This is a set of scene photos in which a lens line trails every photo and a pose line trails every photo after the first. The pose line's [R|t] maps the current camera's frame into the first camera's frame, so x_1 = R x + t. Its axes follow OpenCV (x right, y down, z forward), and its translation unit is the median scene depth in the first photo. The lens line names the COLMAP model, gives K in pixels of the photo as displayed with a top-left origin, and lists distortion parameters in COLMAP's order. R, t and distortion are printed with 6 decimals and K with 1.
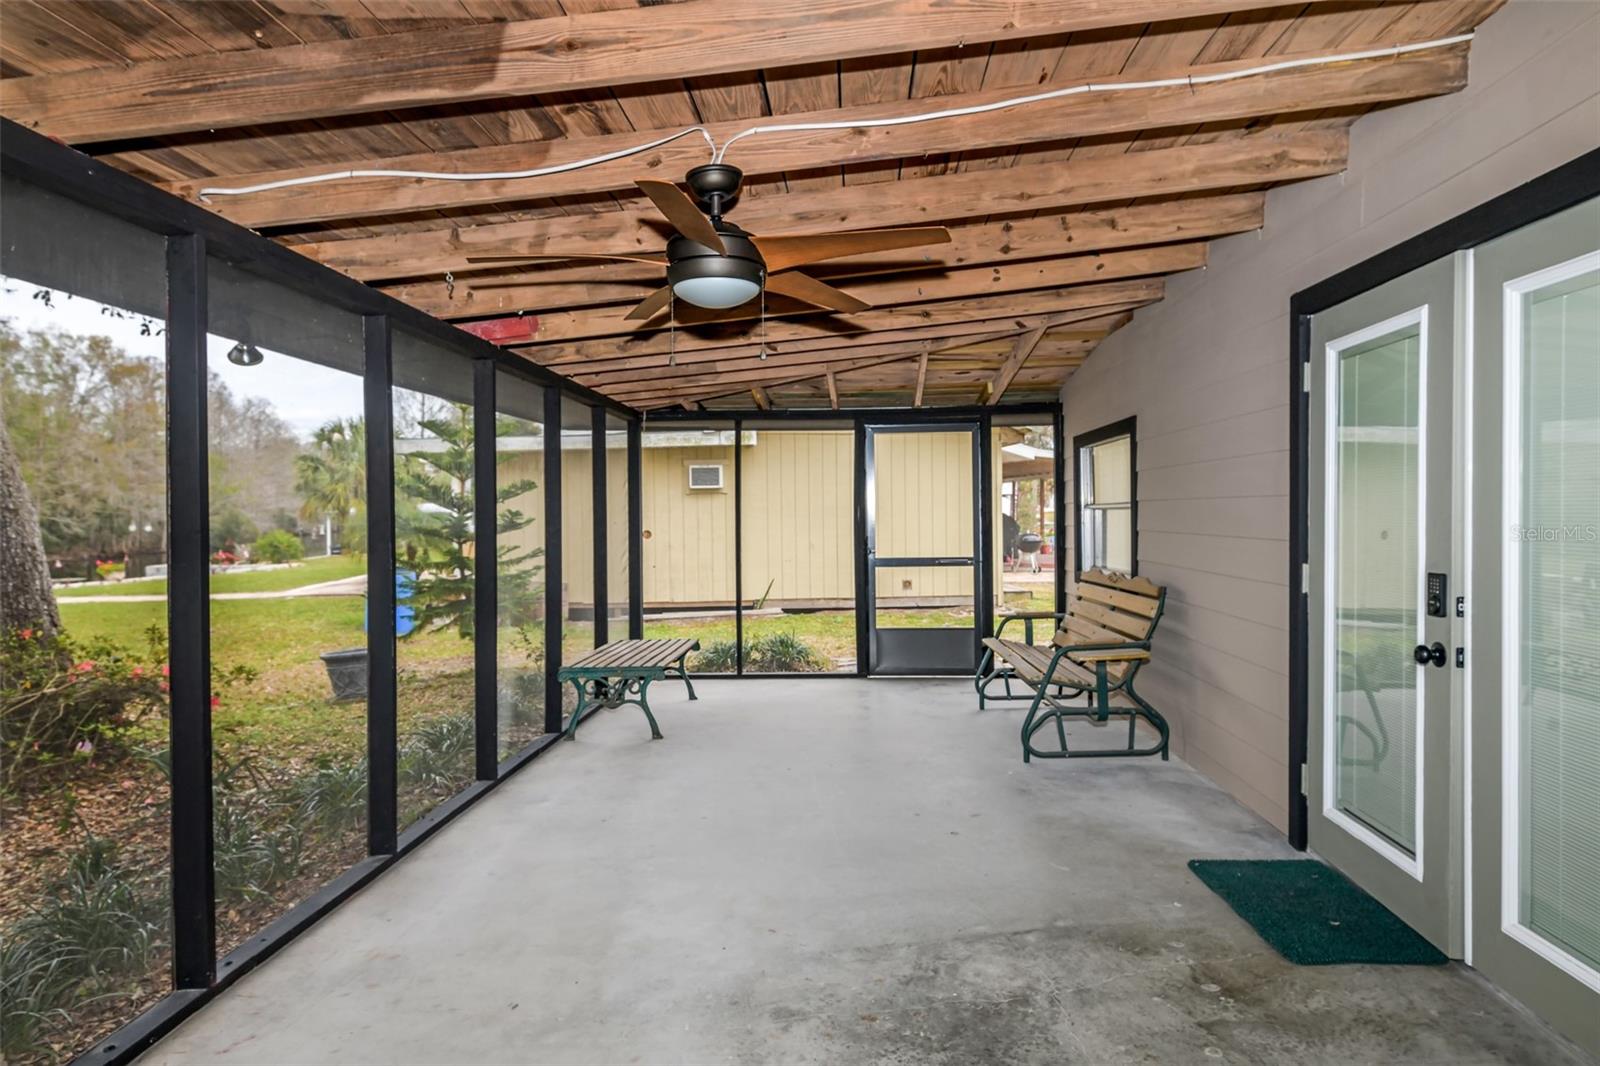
lens RADIAL K [[943.3, 0, 798.8], [0, 943.3, 522.1], [0, 0, 1]] dist [0.015562, -0.001722]
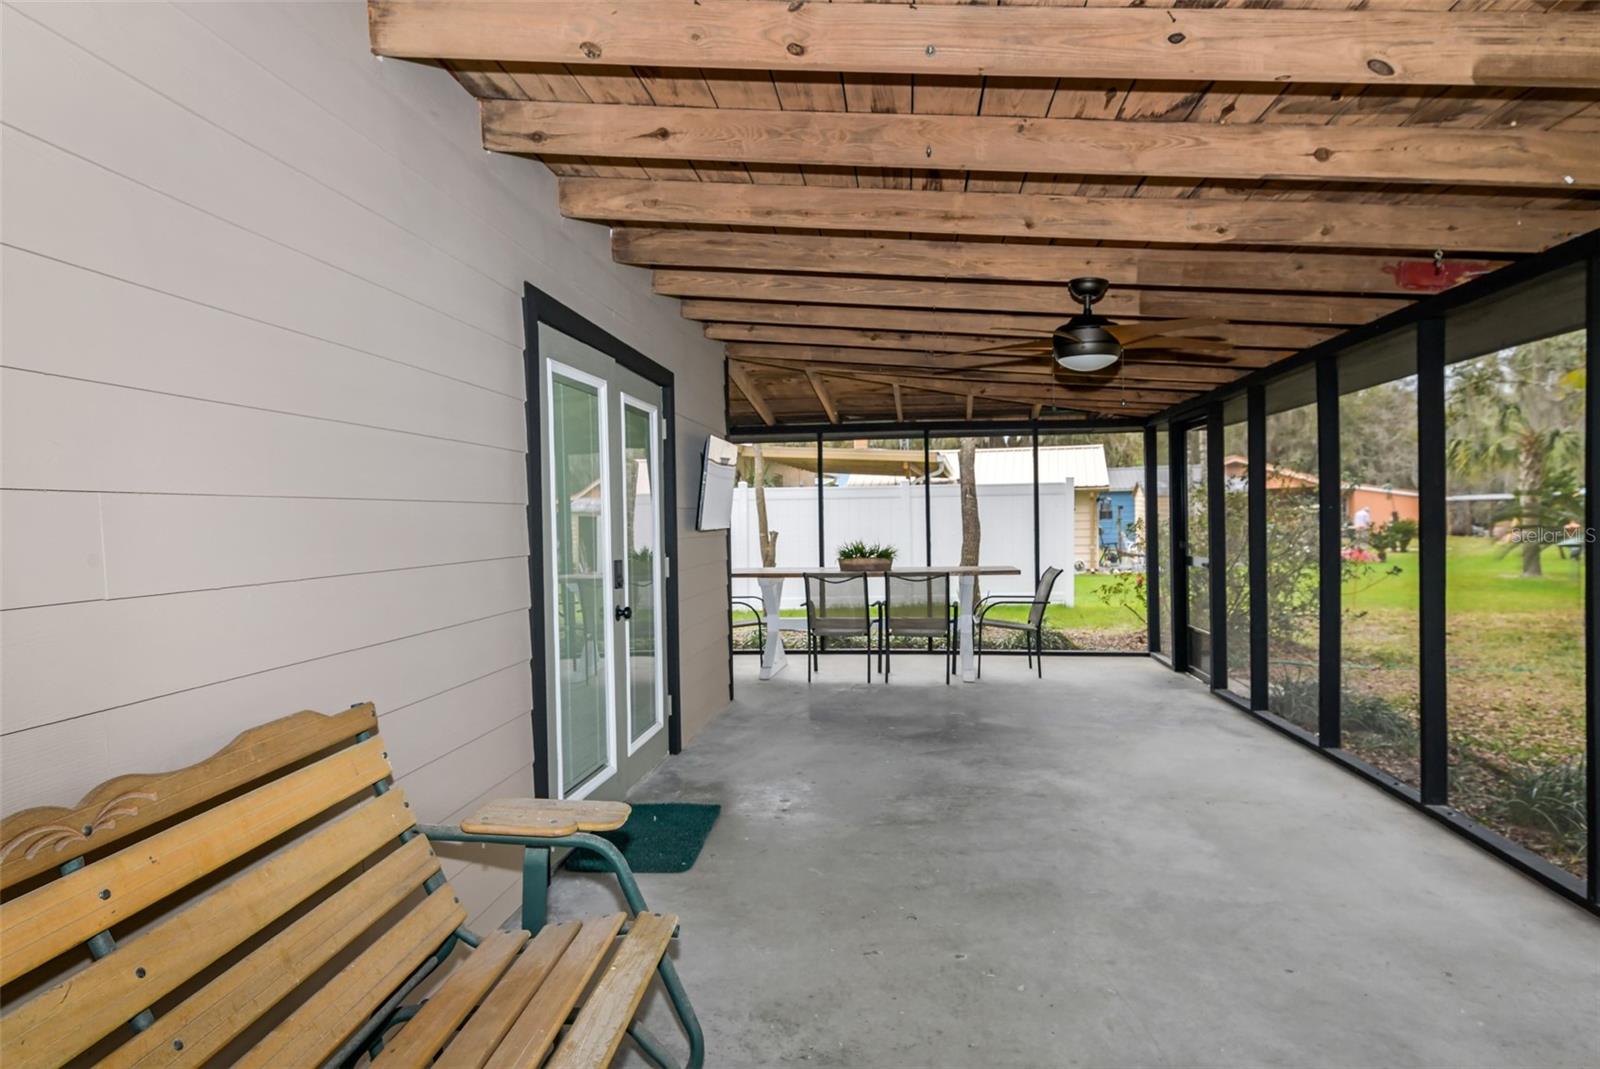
lens RADIAL K [[943.3, 0, 798.8], [0, 943.3, 523.6], [0, 0, 1]] dist [0.015562, -0.001722]
pose [[-0.998351, 0.027446, 0.050421, 0.289865], [0.028144, 0.999517, 0.013181, -0.017269], [-0.050035, 0.014578, -0.998641, 2.456470]]
